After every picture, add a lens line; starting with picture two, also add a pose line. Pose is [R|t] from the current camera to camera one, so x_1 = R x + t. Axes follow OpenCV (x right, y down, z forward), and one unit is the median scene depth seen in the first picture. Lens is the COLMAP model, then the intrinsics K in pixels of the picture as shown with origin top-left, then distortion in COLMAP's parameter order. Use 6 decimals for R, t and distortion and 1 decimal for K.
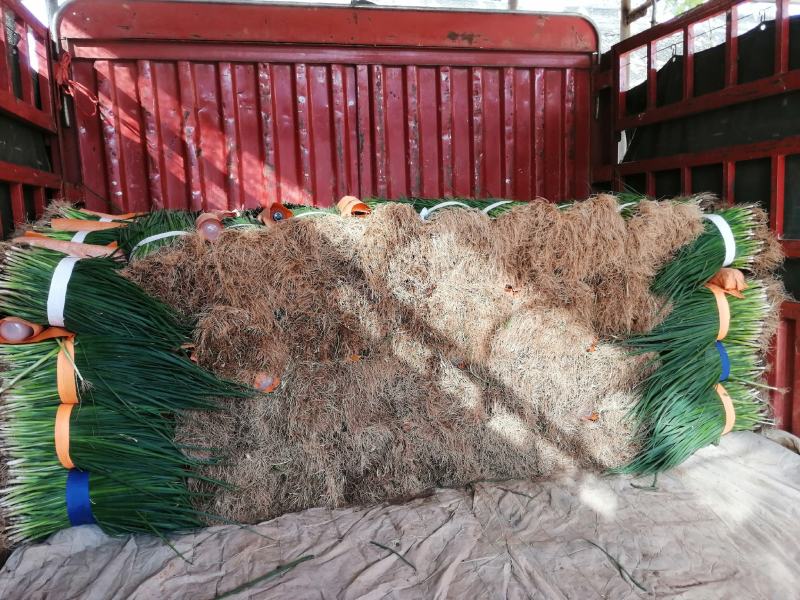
lens RADIAL K [[630.7, 0, 400.0], [0, 630.7, 300.0], [0, 0, 1]] dist [0.003586, -0.009075]
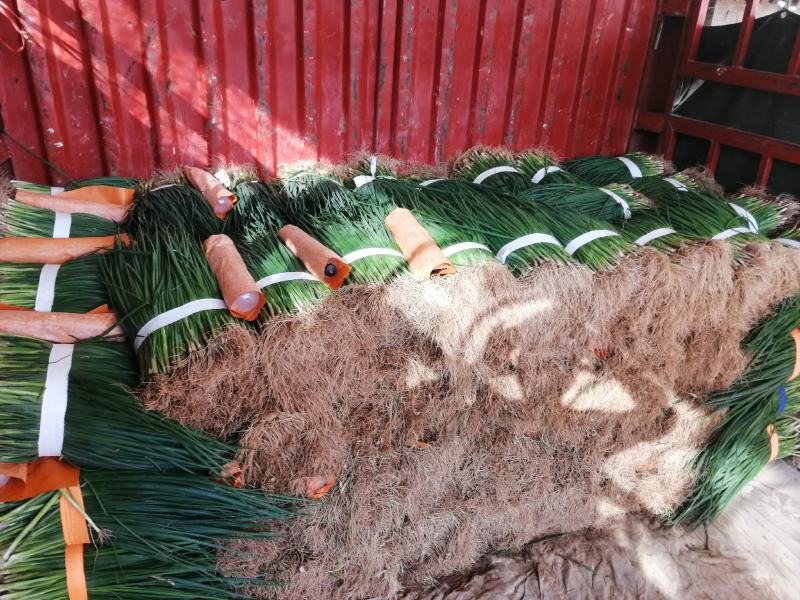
lens RADIAL K [[628.6, 0, 400.0], [0, 628.6, 300.0], [0, 0, 1]] dist [0.031172, -0.047096]
pose [[0.986472, 0.016013, 0.163149, -0.223992], [-0.067399, 0.946831, 0.314594, -0.327585], [-0.149437, -0.321334, 0.935101, 0.263386]]
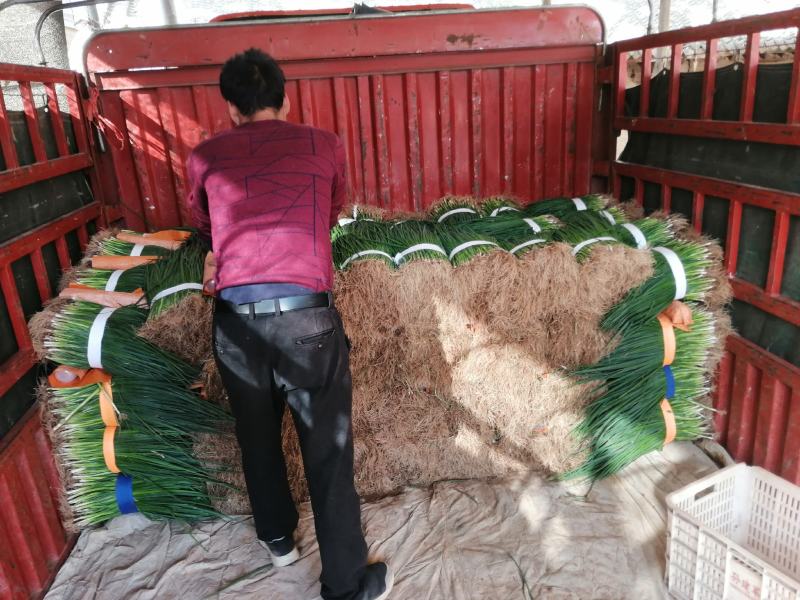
lens RADIAL K [[628.6, 0, 400.0], [0, 628.6, 300.0], [0, 0, 1]] dist [0.031172, -0.047096]
pose [[0.993375, 0.014490, -0.114002, 0.174293], [0.007473, 0.981773, 0.189909, -0.281255], [0.114676, -0.189502, 0.975161, -0.125667]]
